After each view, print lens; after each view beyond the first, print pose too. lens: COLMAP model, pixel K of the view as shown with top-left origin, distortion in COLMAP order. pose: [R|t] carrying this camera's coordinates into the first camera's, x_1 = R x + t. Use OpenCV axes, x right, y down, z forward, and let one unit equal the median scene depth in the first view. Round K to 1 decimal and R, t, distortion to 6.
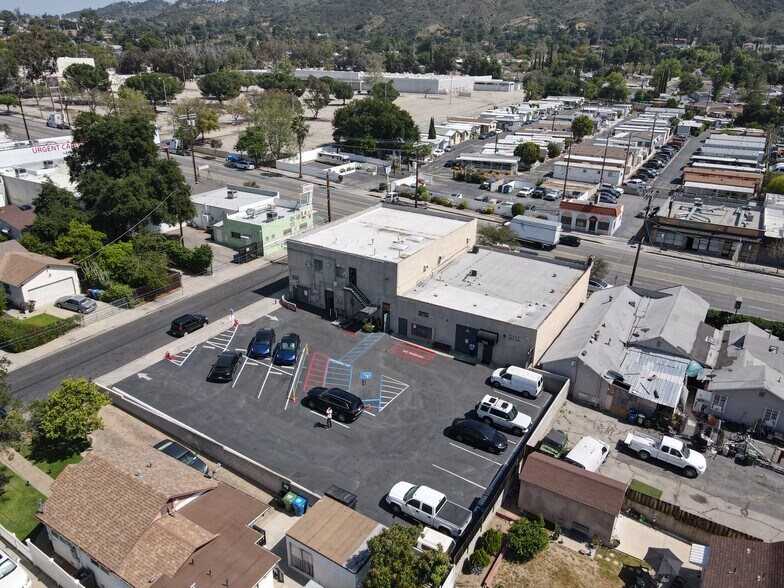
lens RADIAL K [[574.7, 0, 392.0], [0, 574.7, 294.0], [0, 0, 1]] dist [0.005796, 0.018477]
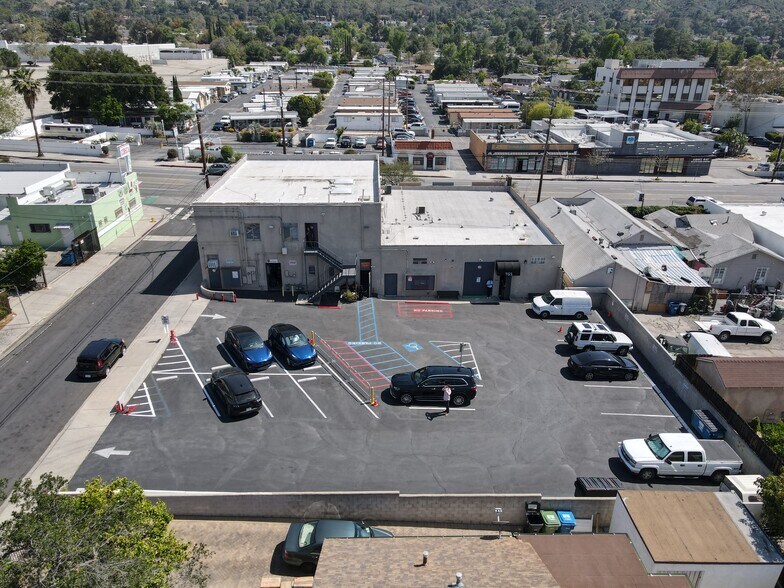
lens RADIAL K [[574.7, 0, 392.0], [0, 574.7, 294.0], [0, 0, 1]] dist [0.005796, 0.018477]
pose [[0.842179, -0.228867, 0.488216, -0.367461], [0.216472, 0.972788, 0.082610, 0.004829], [-0.493837, 0.036112, 0.868804, 0.311076]]
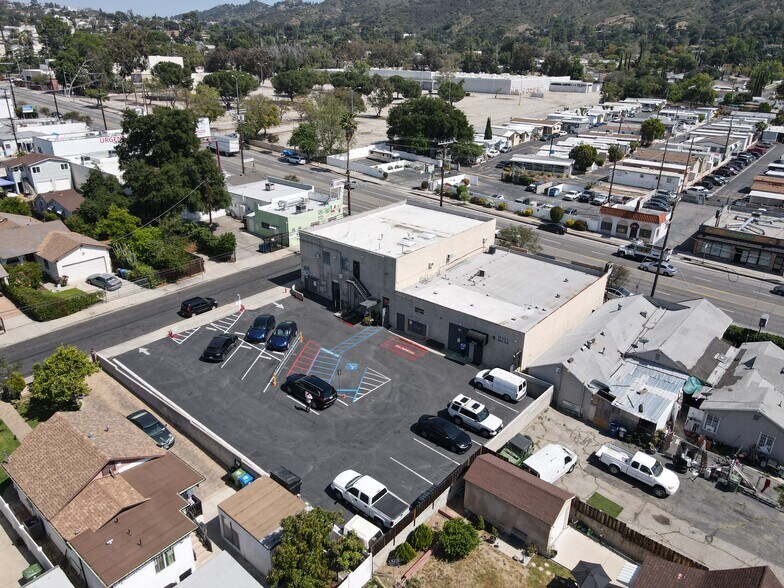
lens RADIAL K [[574.7, 0, 392.0], [0, 574.7, 294.0], [0, 0, 1]] dist [0.005796, 0.018477]
pose [[0.989553, 0.059260, -0.131427, 0.132433], [-0.059316, 0.998233, 0.003486, 0.005218], [0.131401, 0.004346, 0.991320, 0.000979]]
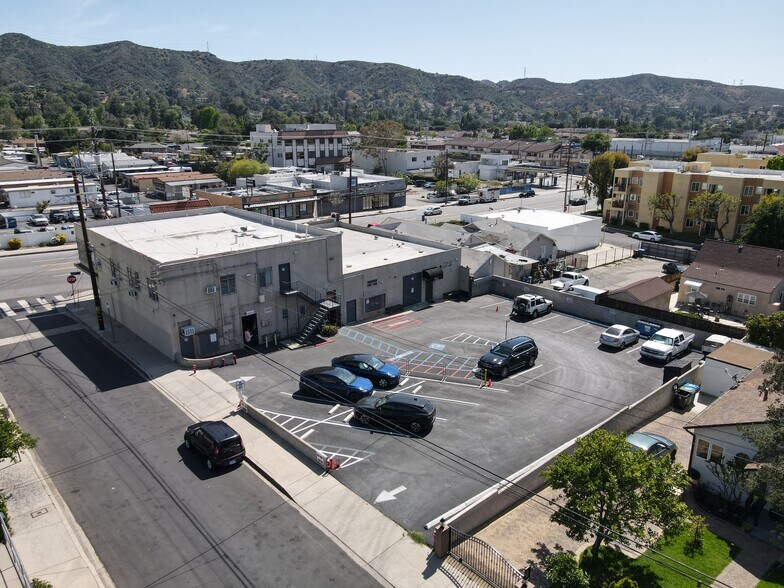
lens RADIAL K [[574.7, 0, 392.0], [0, 574.7, 294.0], [0, 0, 1]] dist [0.005796, 0.018477]
pose [[0.287805, -0.299990, 0.909491, -0.699180], [0.380994, 0.907153, 0.178654, -0.089112], [-0.878642, 0.295093, 0.375378, 0.631798]]
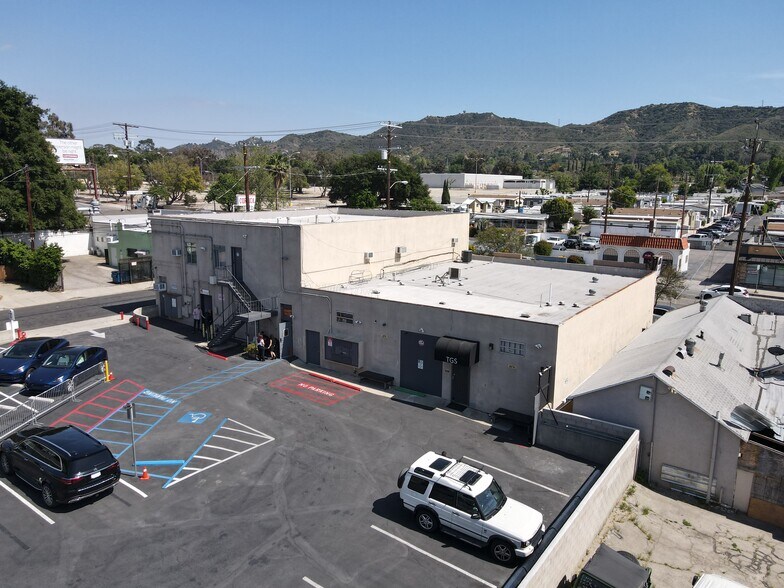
lens RADIAL K [[574.7, 0, 392.0], [0, 574.7, 294.0], [0, 0, 1]] dist [0.005796, 0.018477]
pose [[0.997460, 0.009644, -0.070573, 0.130739], [-0.024494, 0.976810, -0.212703, 0.121126], [0.066885, 0.213891, 0.974565, 0.461291]]
